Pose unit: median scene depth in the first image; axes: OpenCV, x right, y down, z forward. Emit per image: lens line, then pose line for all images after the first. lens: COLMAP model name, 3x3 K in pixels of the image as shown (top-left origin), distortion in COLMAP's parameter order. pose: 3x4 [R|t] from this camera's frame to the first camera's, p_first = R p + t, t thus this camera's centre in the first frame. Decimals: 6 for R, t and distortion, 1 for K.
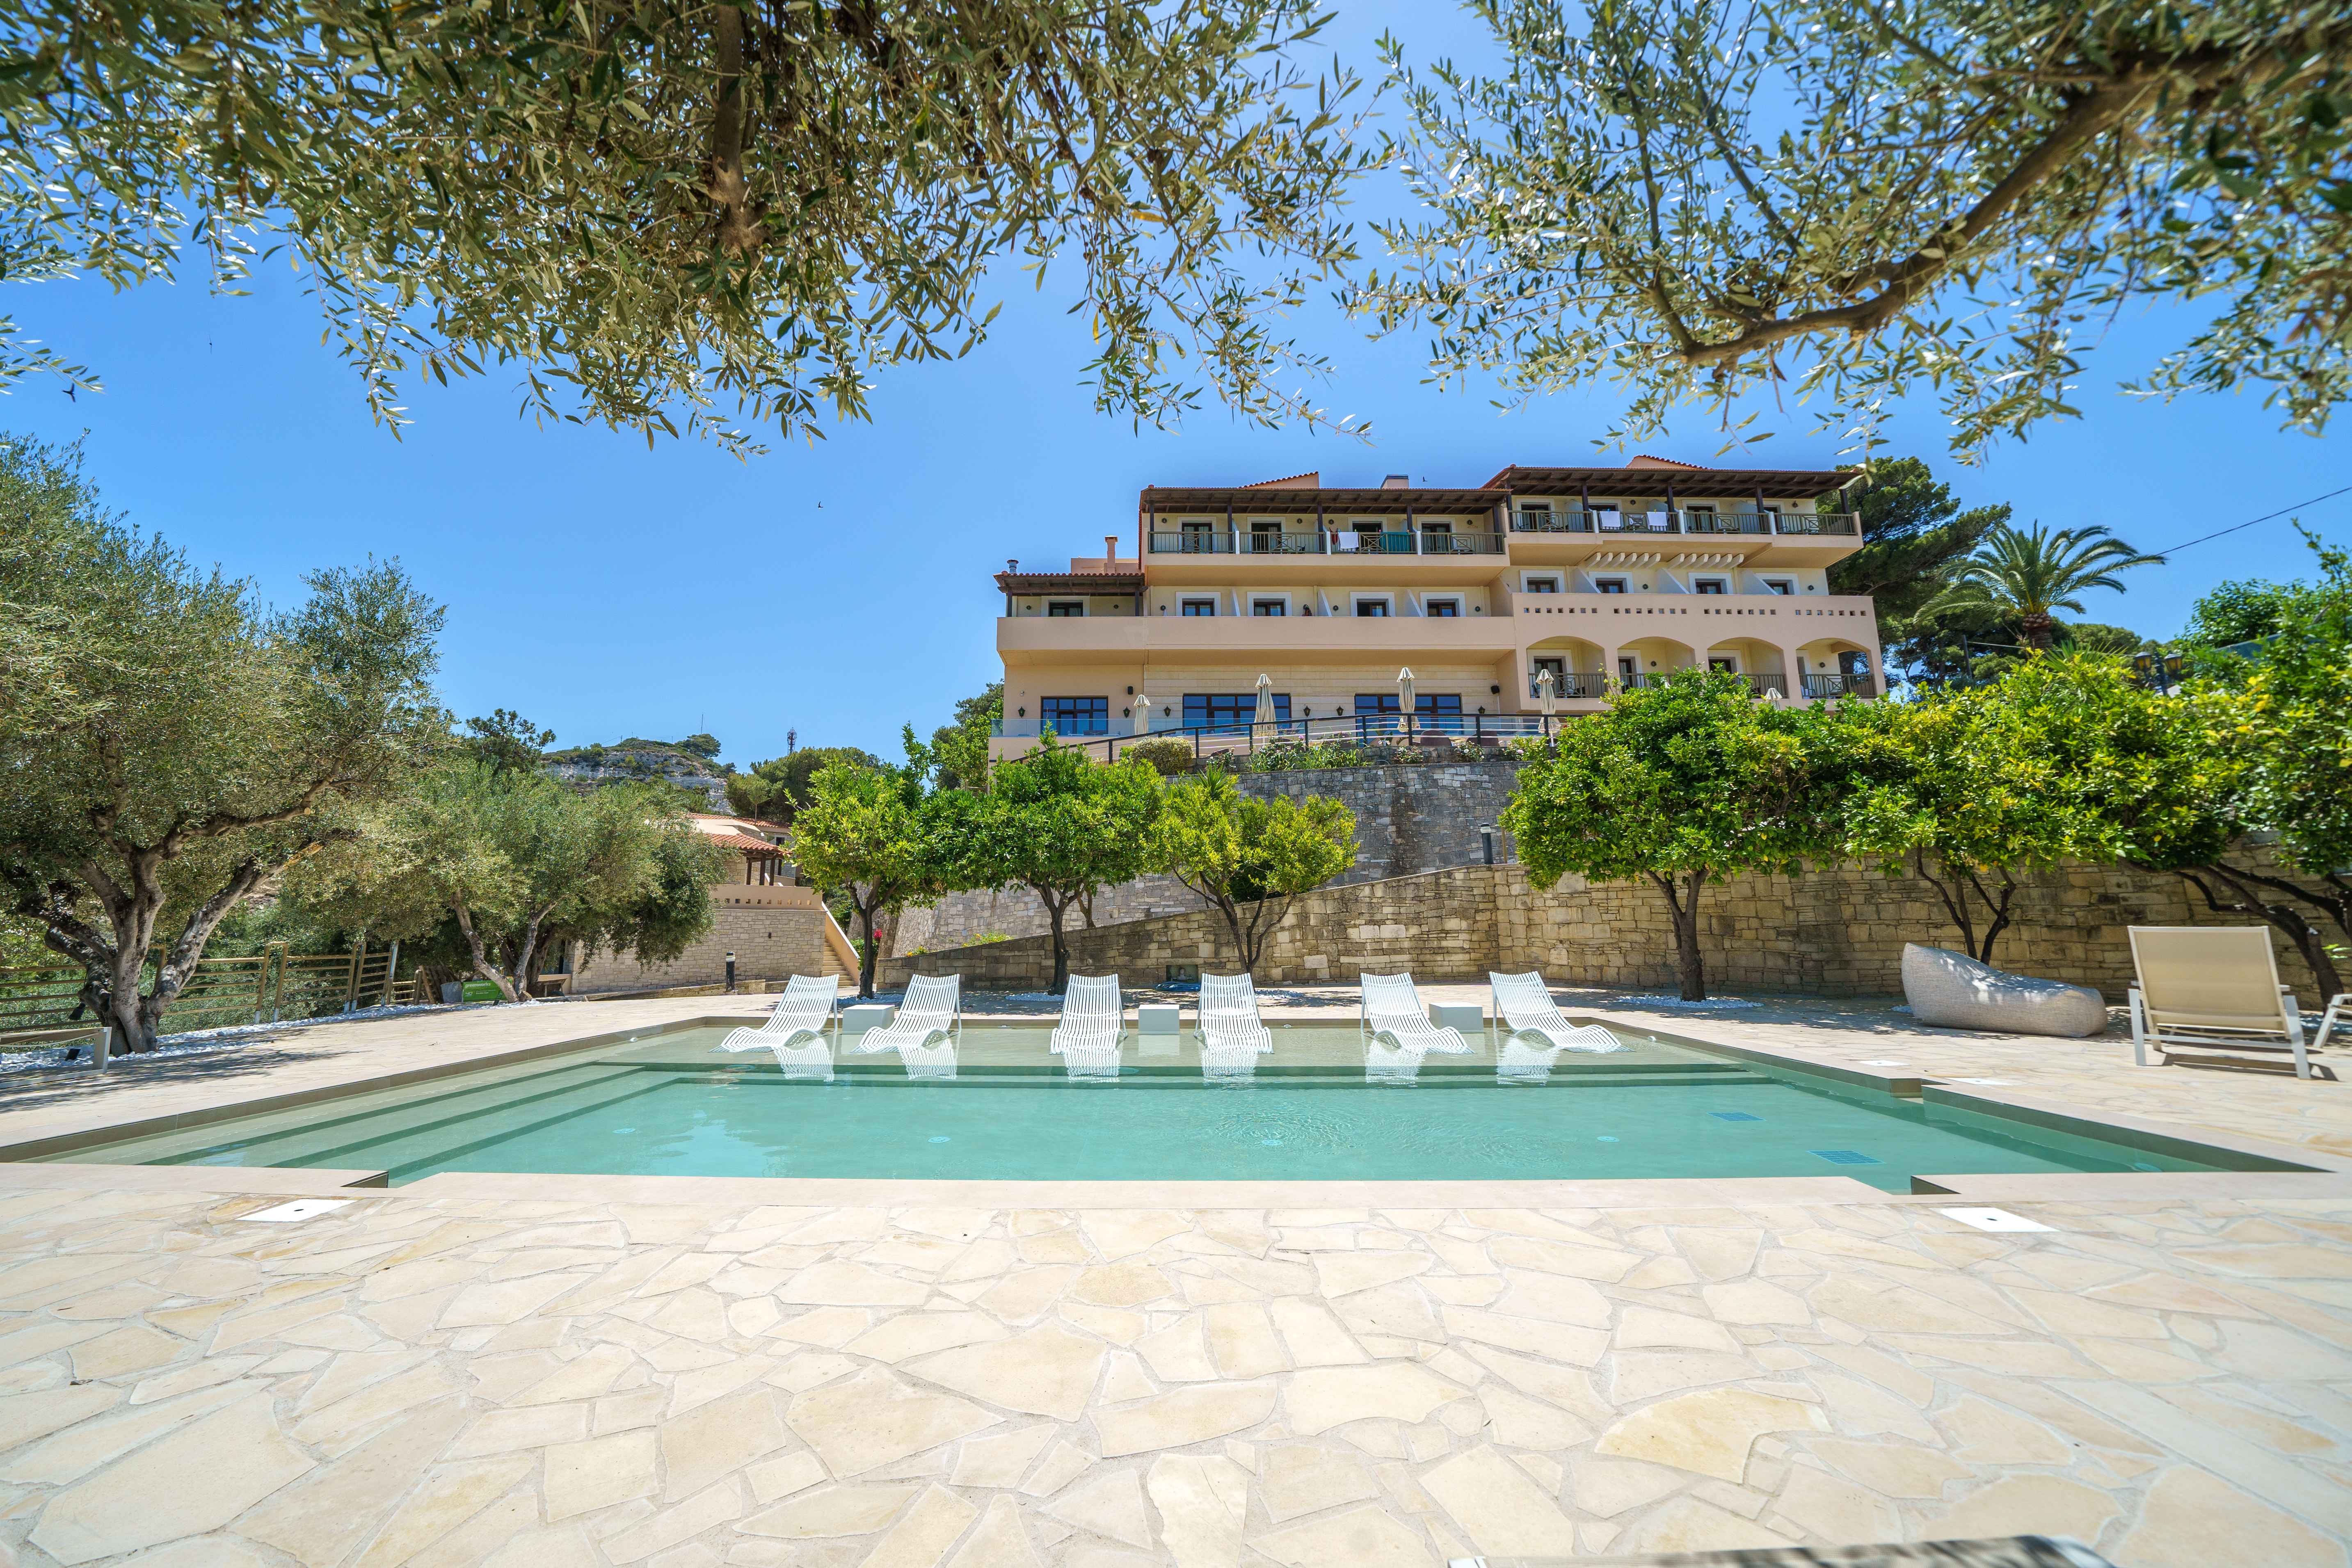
lens RADIAL K [[853.9, 0, 1144.6], [0, 853.9, 784.3], [0, 0, 1]] dist [-0.023395, 0.000294]
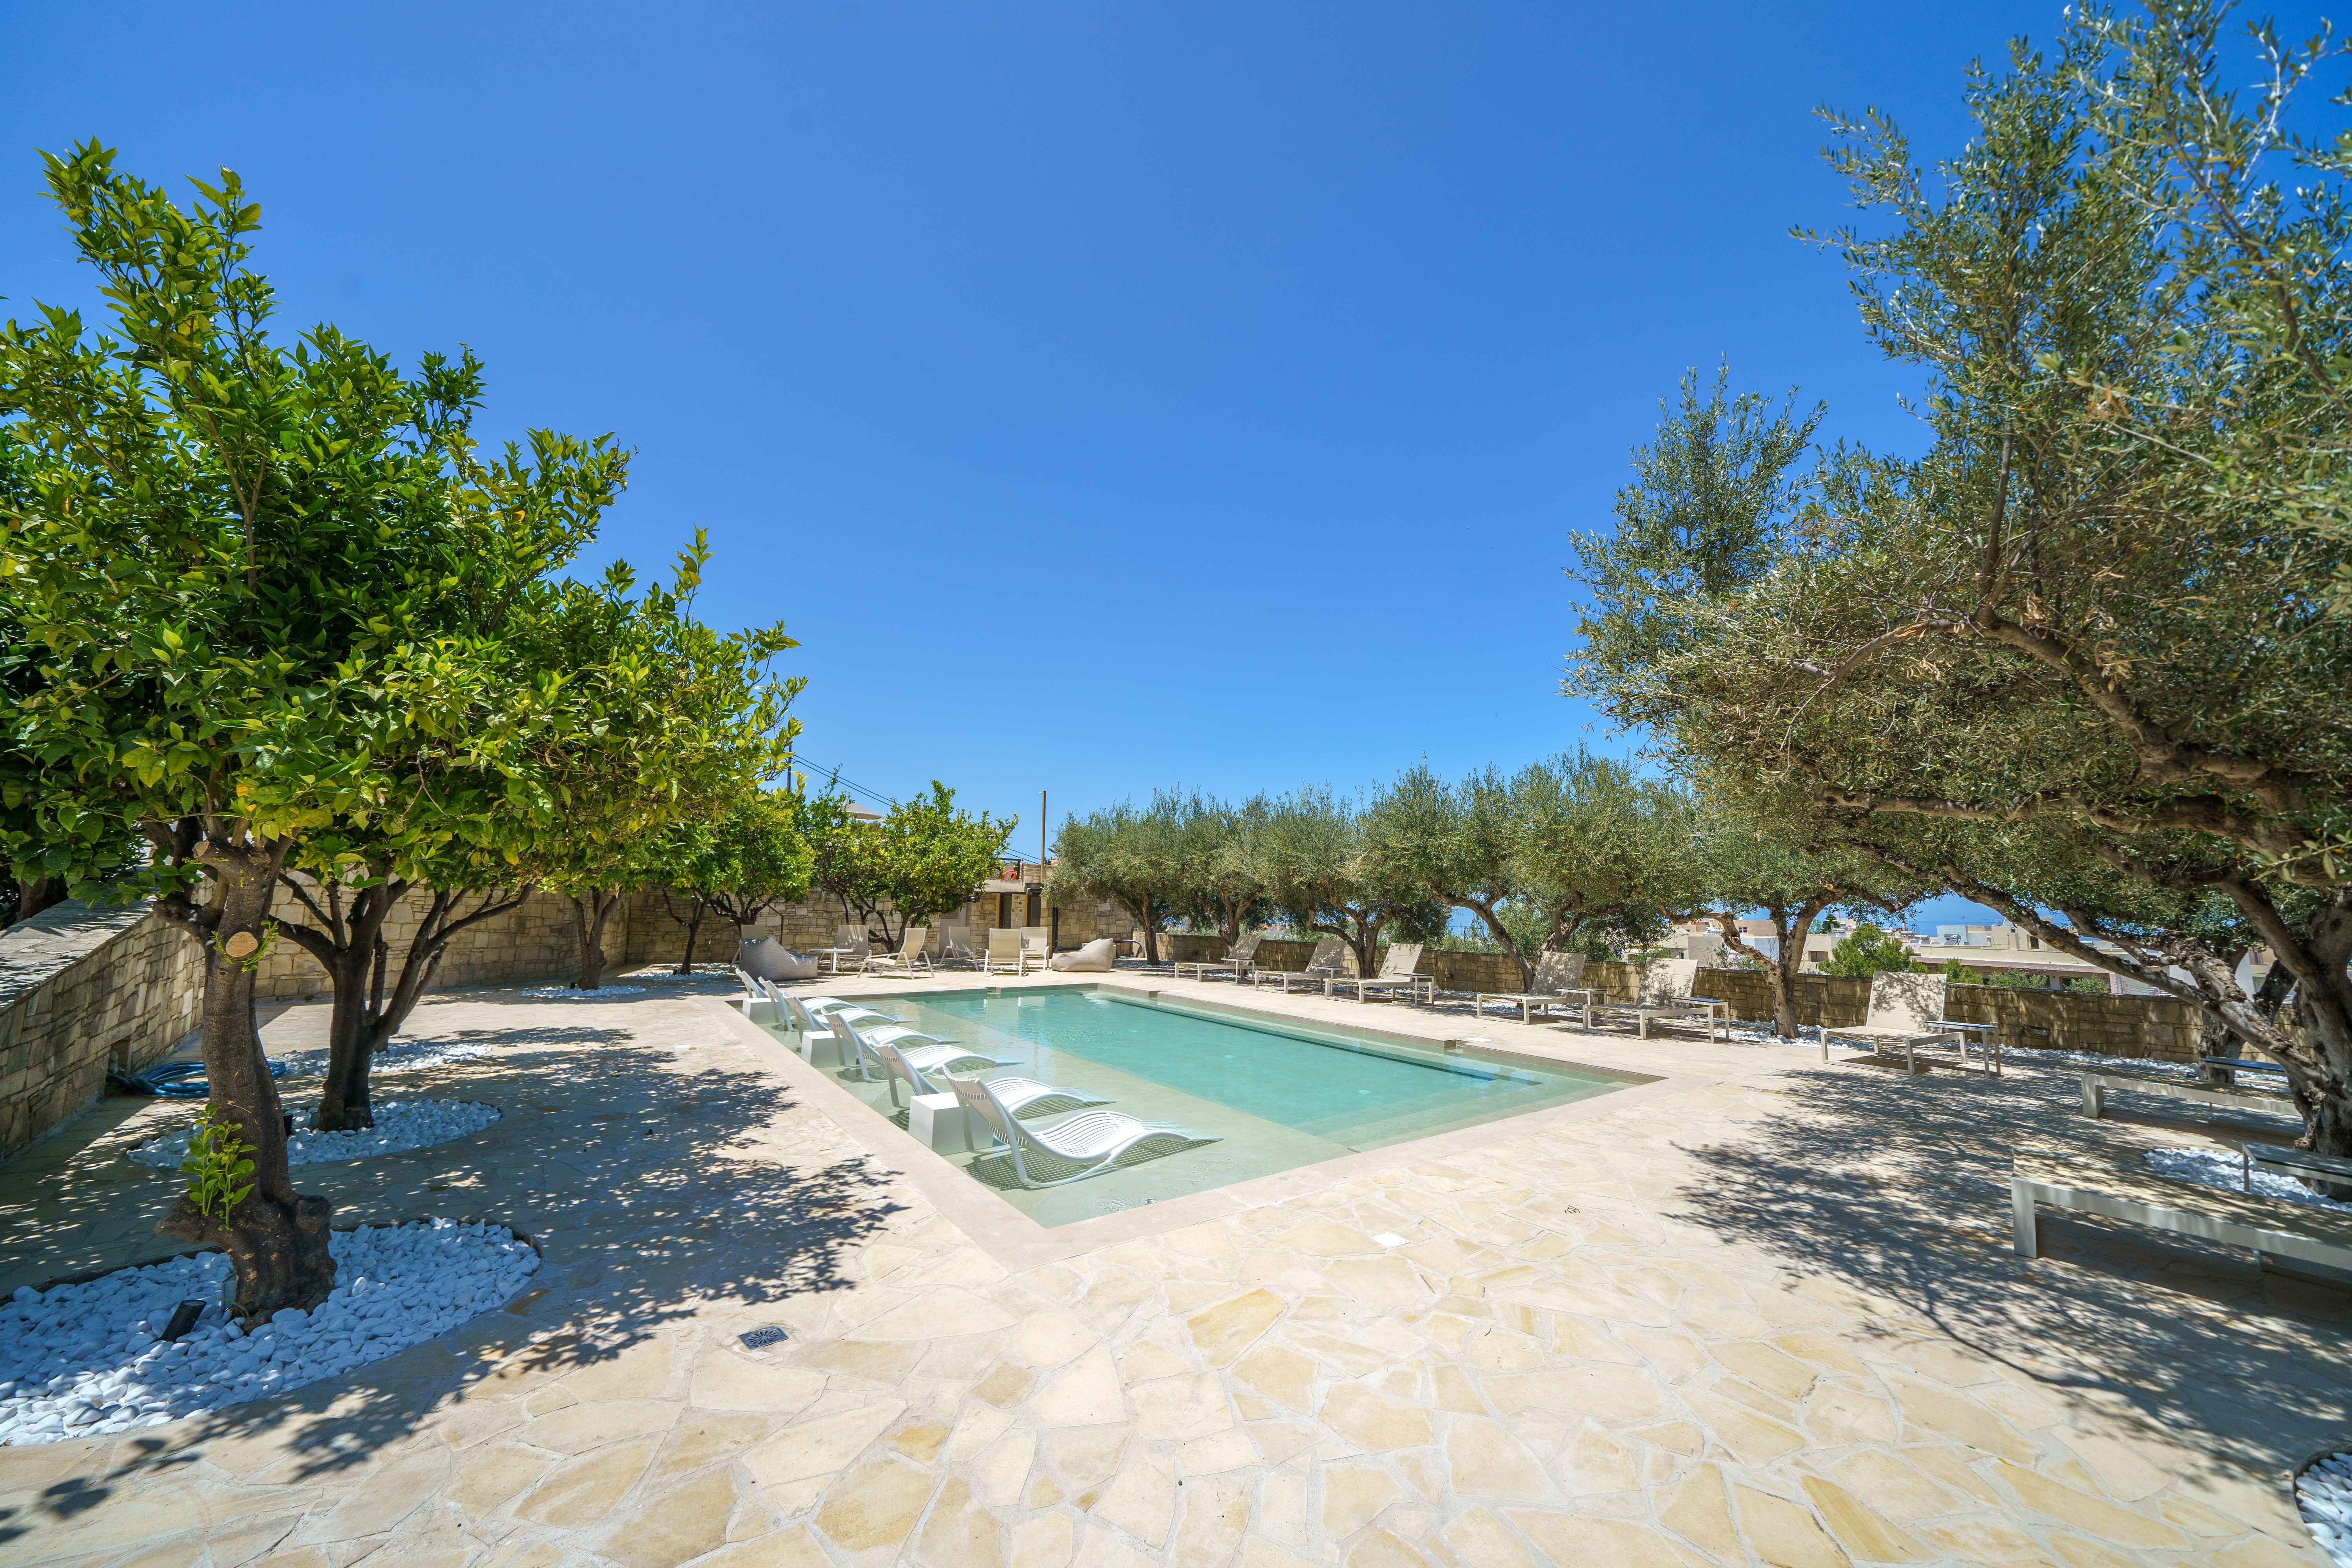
lens RADIAL K [[817.7, 0, 1171.8], [0, 817.7, 785.8], [0, 0, 1]] dist [-0.022118, 0.000221]
pose [[-0.616113, 0.109248, 0.780045, -0.586765], [-0.142614, 0.958494, -0.246883, 0.108250], [-0.774639, -0.263353, -0.574960, 0.819340]]
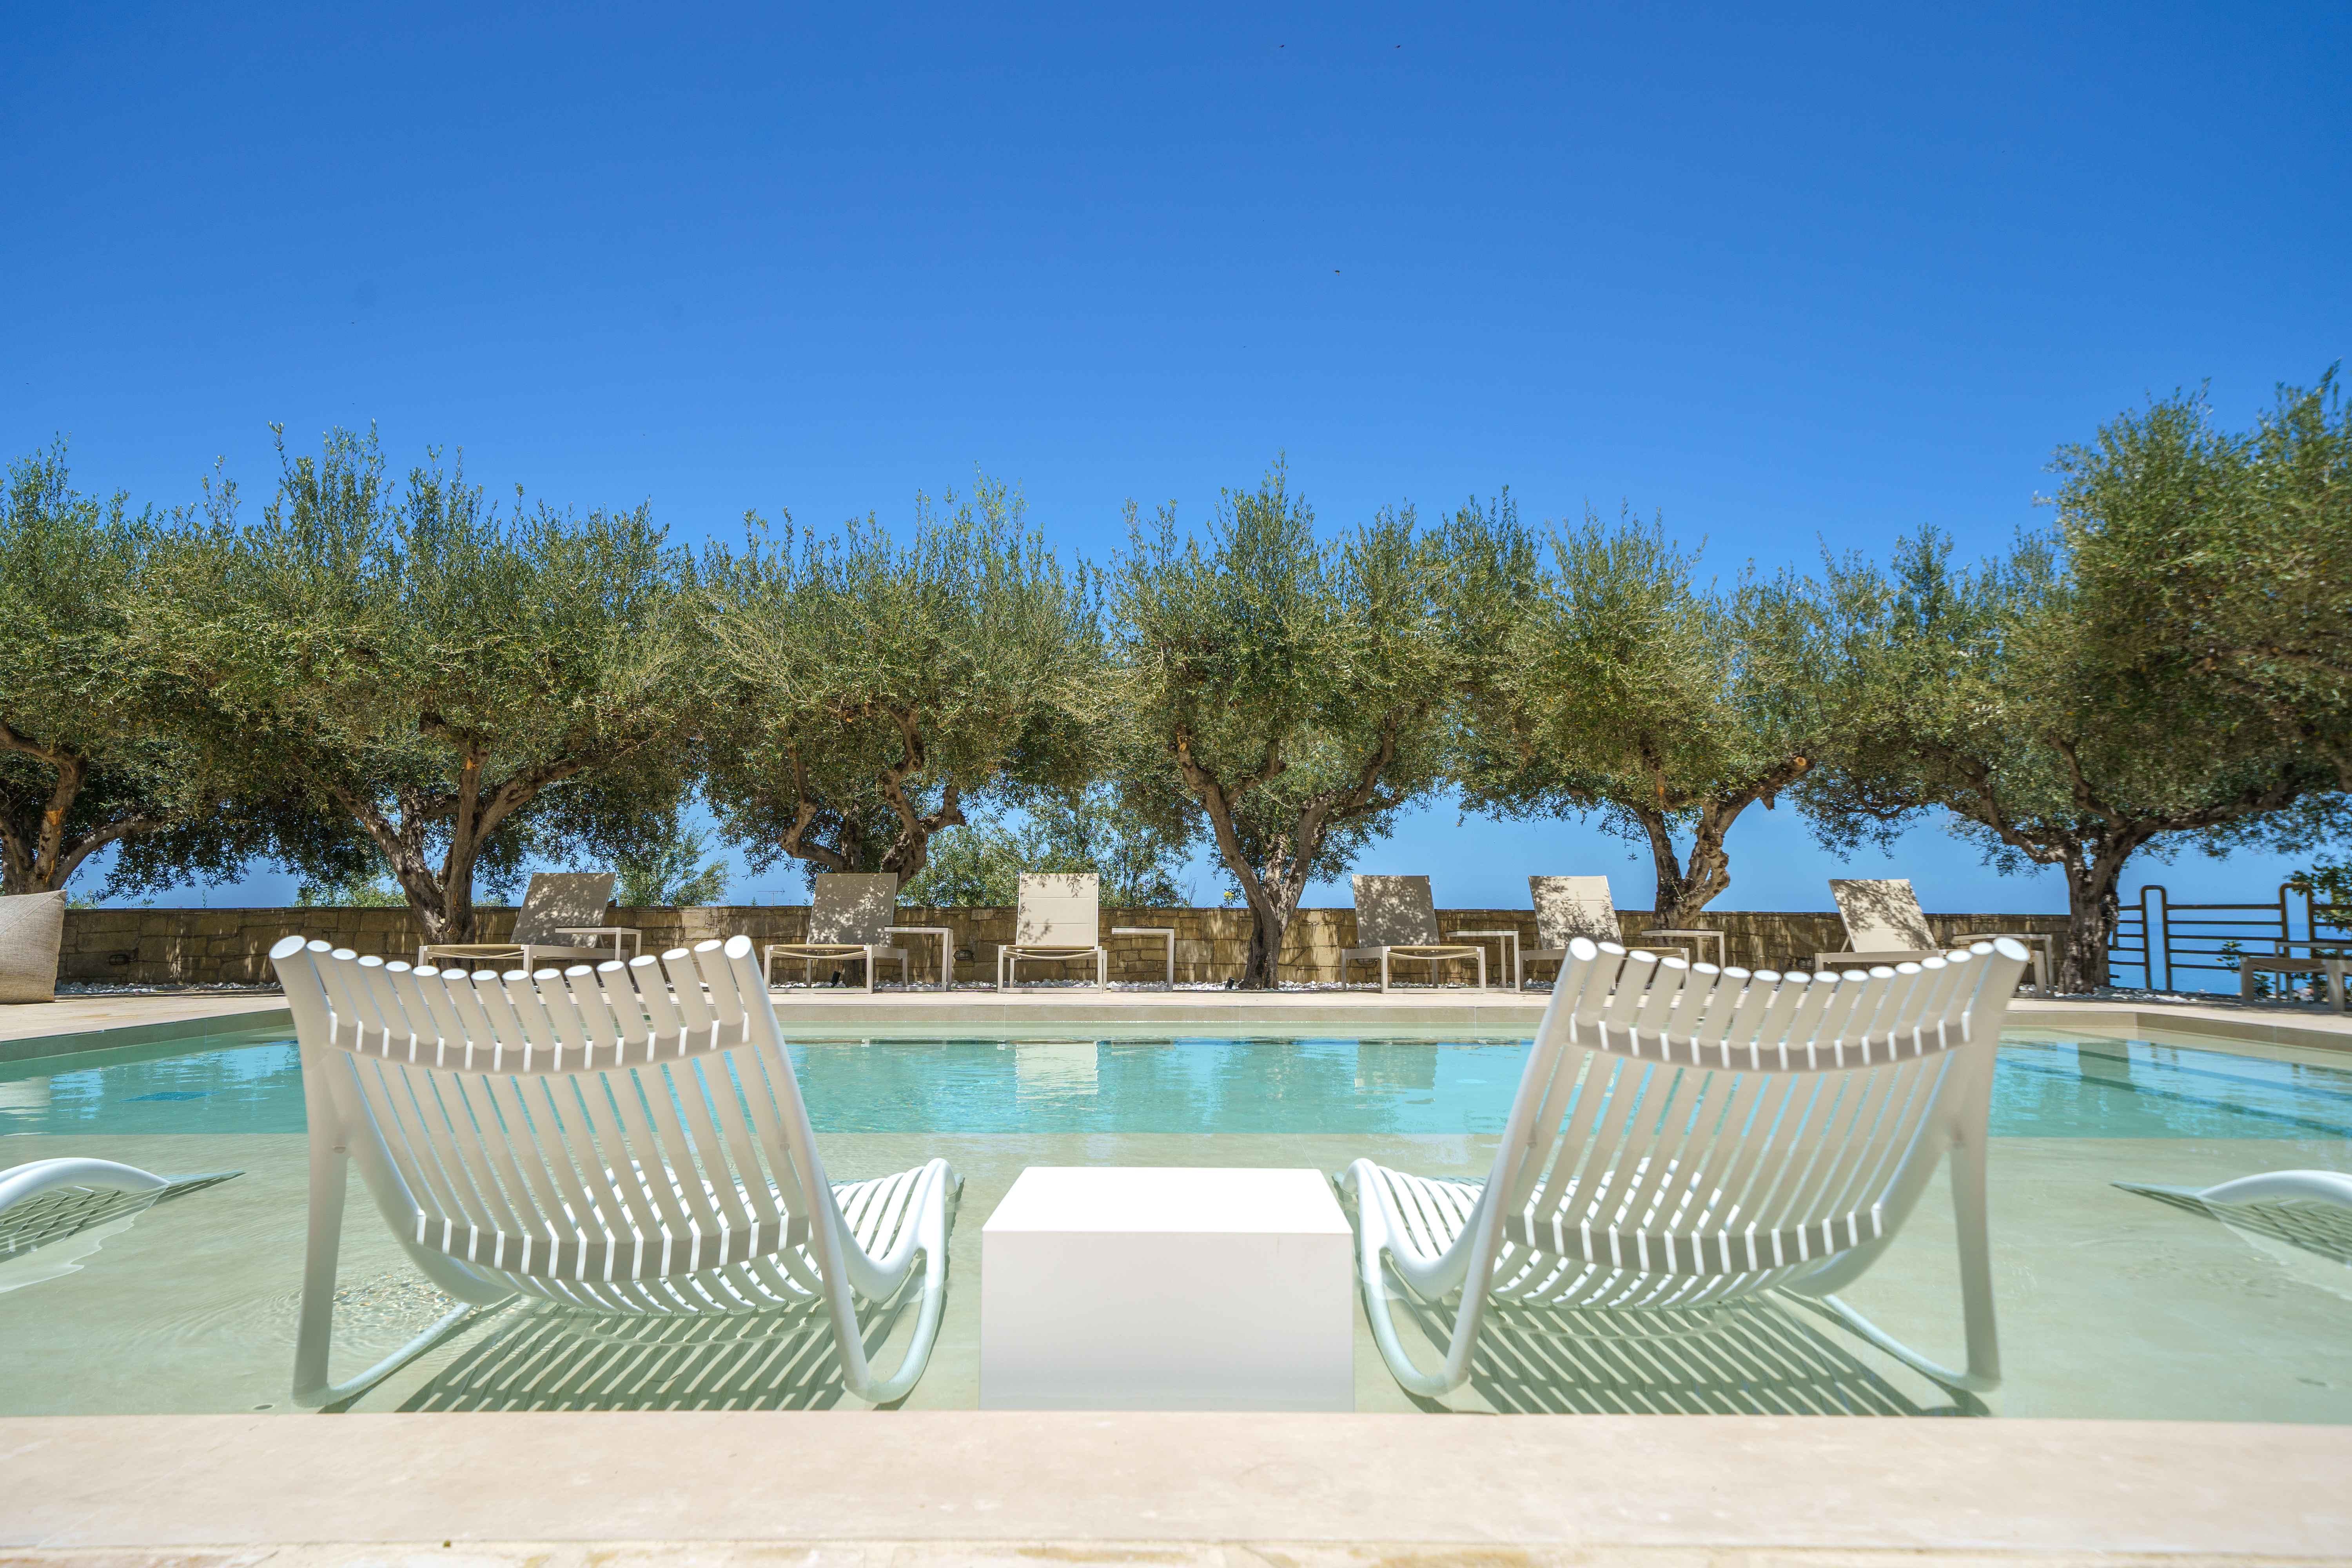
lens RADIAL K [[1424.4, 0, 1175.9], [0, 1424.4, 782.6], [0, 0, 1]] dist [0.025468, 0.004840]
pose [[-0.999298, 0.000808, -0.037466, 0.017328], [0.010162, 0.968149, -0.250170, 0.161191], [0.036071, -0.250375, -0.967477, 0.778163]]
